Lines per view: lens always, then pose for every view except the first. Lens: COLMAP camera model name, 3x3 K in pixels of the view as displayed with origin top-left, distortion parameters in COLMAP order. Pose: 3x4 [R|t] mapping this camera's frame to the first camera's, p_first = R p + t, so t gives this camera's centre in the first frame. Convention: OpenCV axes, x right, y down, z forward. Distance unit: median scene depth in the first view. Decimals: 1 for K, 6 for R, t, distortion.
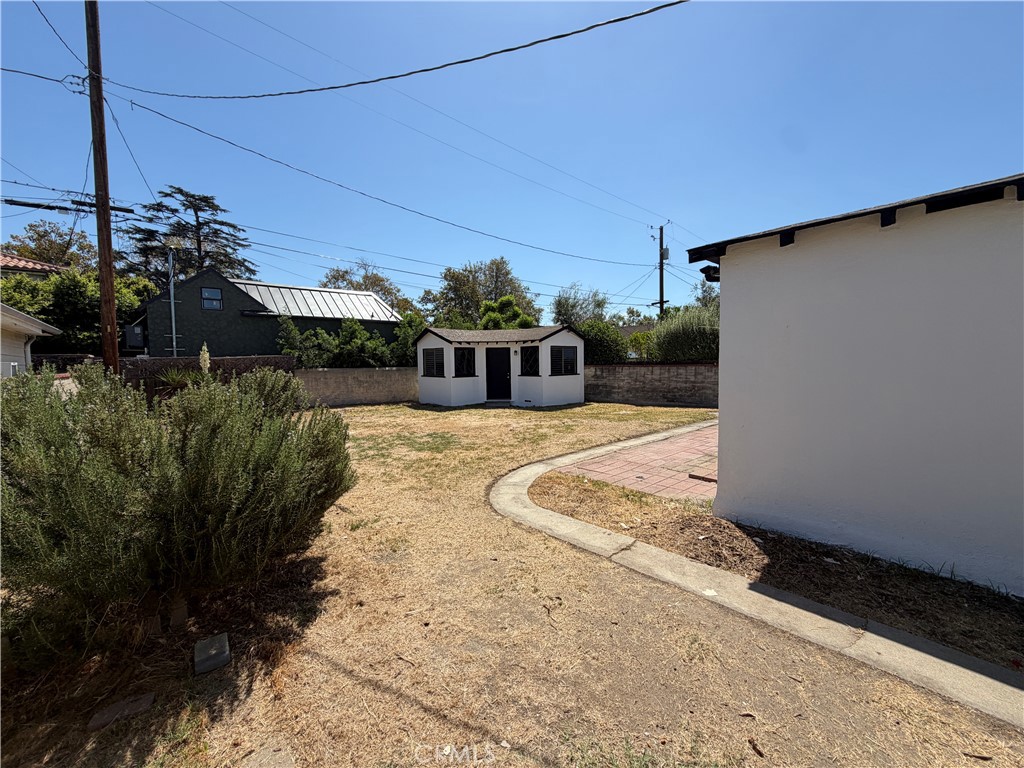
lens RADIAL K [[404.3, 0, 514.3], [0, 404.3, 383.1], [0, 0, 1]] dist [0.002138, 0.000695]
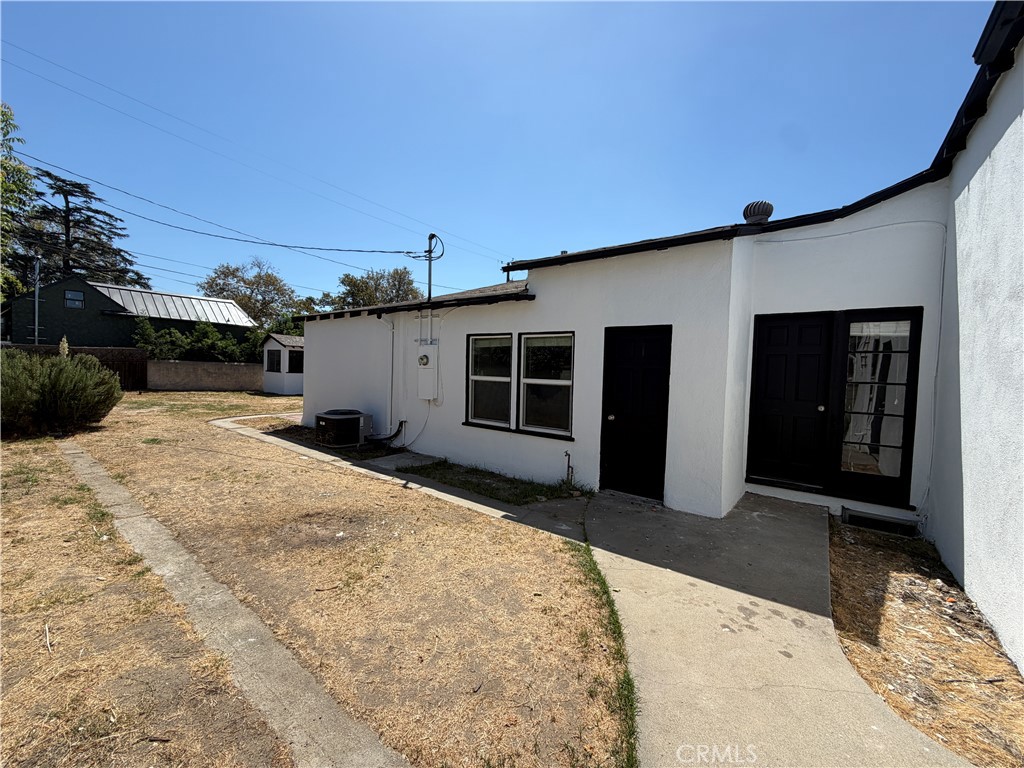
lens RADIAL K [[404.3, 0, 508.6], [0, 404.3, 384.6], [0, 0, 1]] dist [0.002138, 0.000695]
pose [[0.983689, 0.045143, 0.174121, 0.123107], [-0.042331, 0.998907, -0.019834, 0.007335], [-0.174826, 0.012139, 0.984524, -0.156570]]
